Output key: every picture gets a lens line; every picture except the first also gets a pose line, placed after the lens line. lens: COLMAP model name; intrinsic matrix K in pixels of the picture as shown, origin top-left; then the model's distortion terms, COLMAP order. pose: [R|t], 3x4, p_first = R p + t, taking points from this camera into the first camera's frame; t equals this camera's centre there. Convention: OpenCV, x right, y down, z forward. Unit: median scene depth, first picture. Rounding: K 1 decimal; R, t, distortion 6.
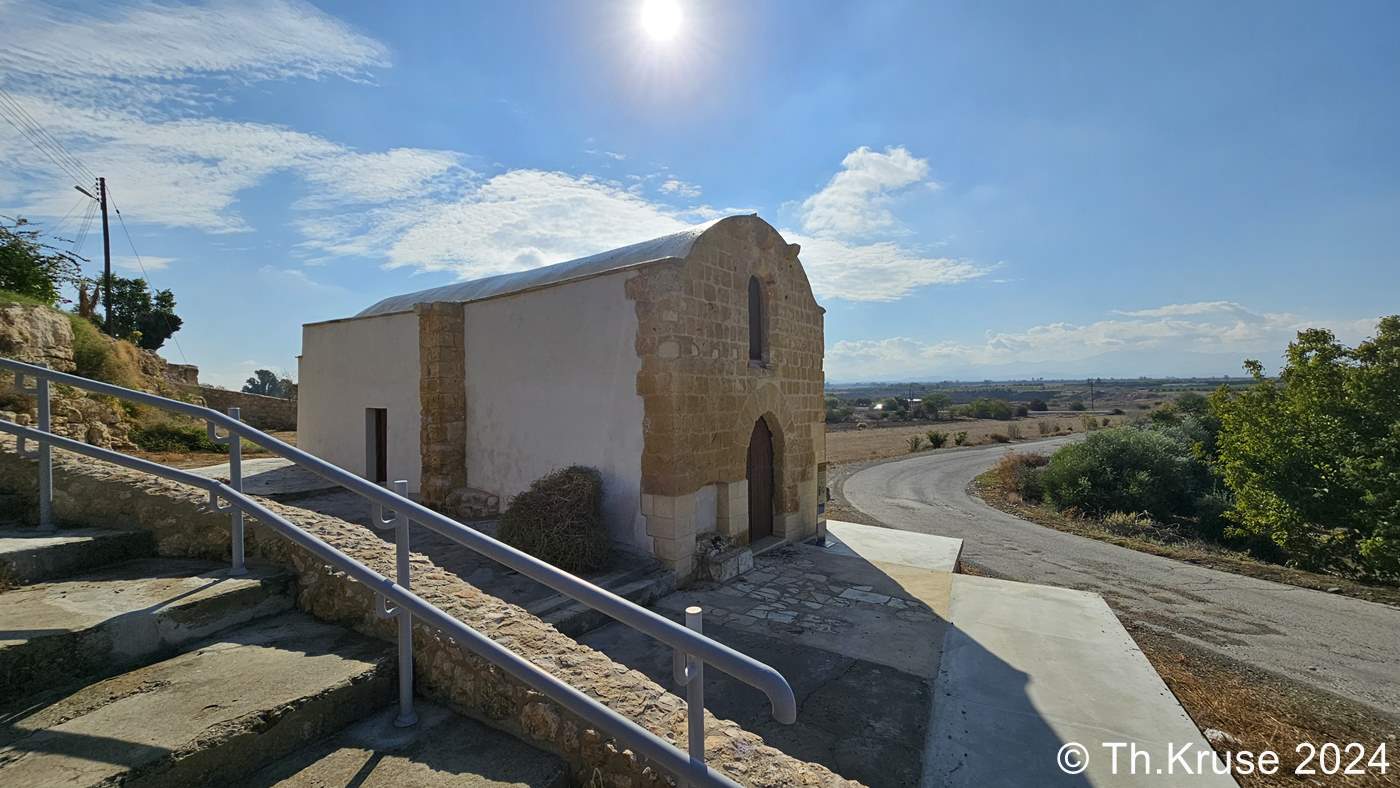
lens RADIAL K [[562.6, 0, 700.0], [0, 562.6, 394.0], [0, 0, 1]] dist [0.001454, 0.000178]
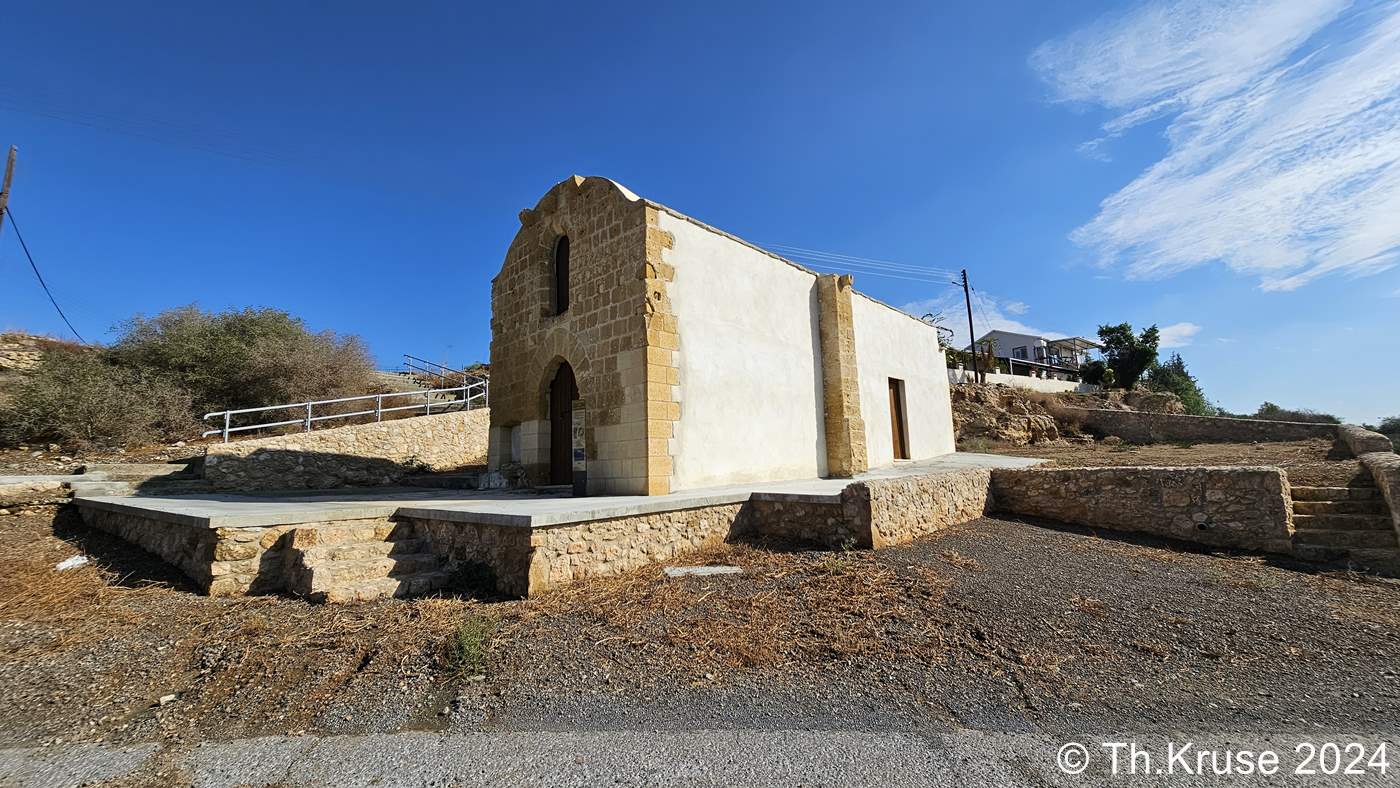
lens RADIAL K [[562.6, 0, 700.0], [0, 562.6, 394.0], [0, 0, 1]] dist [0.001454, 0.000178]
pose [[-0.137006, -0.129723, -0.982039, 1.017400], [0.046814, 0.989432, -0.137231, 0.237471], [0.989463, -0.064774, -0.129486, 1.288634]]
